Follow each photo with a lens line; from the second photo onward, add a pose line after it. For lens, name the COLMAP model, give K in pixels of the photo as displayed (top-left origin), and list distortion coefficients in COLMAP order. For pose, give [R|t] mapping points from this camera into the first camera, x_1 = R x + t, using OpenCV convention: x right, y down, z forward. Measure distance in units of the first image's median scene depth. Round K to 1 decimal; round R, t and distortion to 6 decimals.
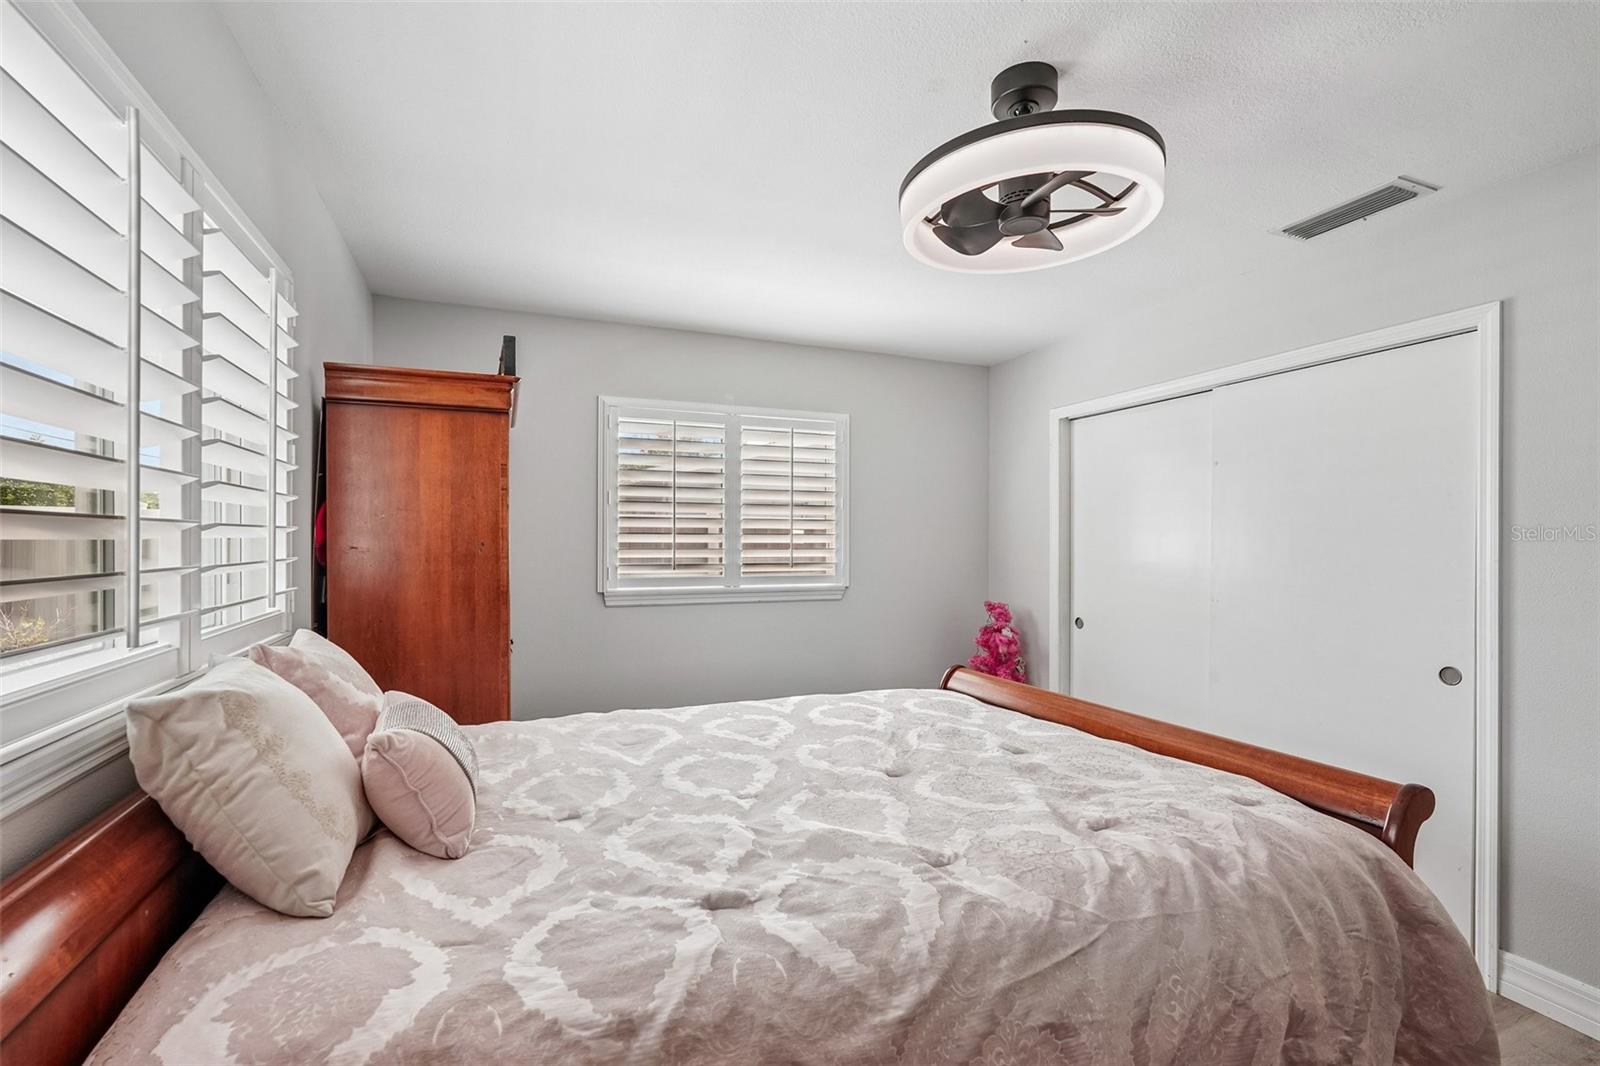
lens RADIAL K [[720.0, 0, 798.1], [0, 720.0, 540.1], [0, 0, 1]] dist [0.002858, 0.000088]
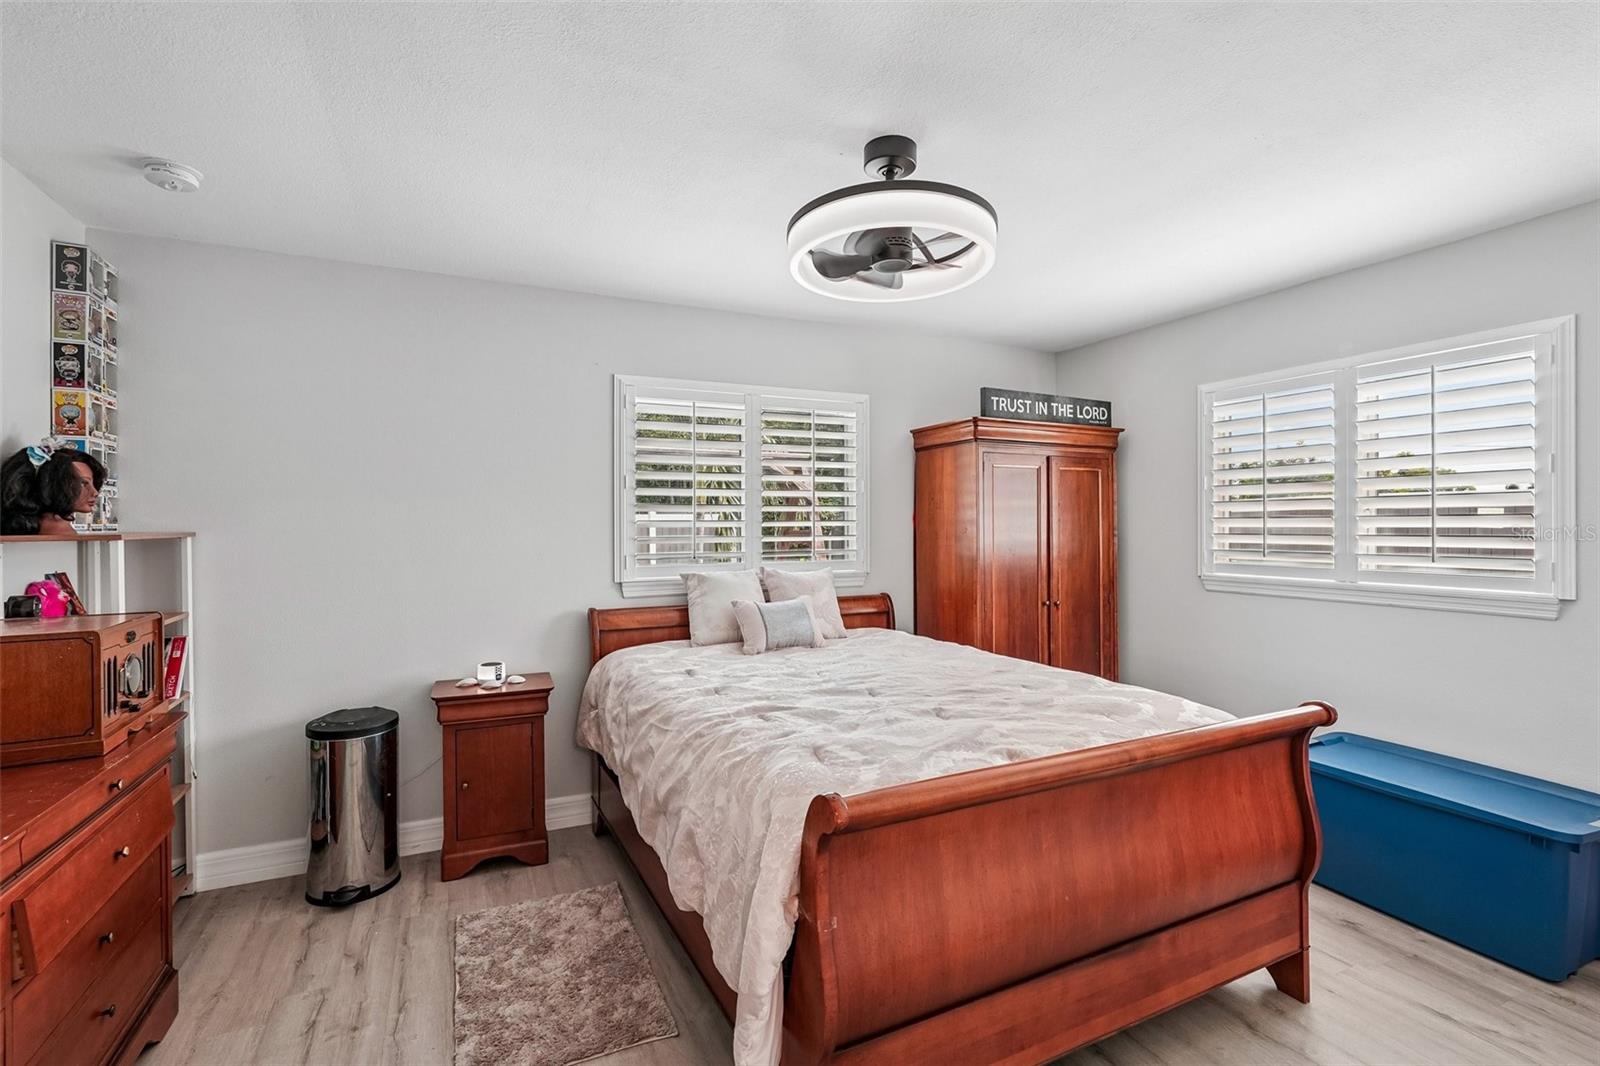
lens RADIAL K [[720.0, 0, 793.2], [0, 720.0, 534.4], [0, 0, 1]] dist [0.002858, 0.000088]
pose [[0.056129, 0.008828, -0.998384, 0.674046], [0.005777, 0.999941, 0.009167, 0.000111], [0.998407, -0.006282, 0.056075, 0.333829]]
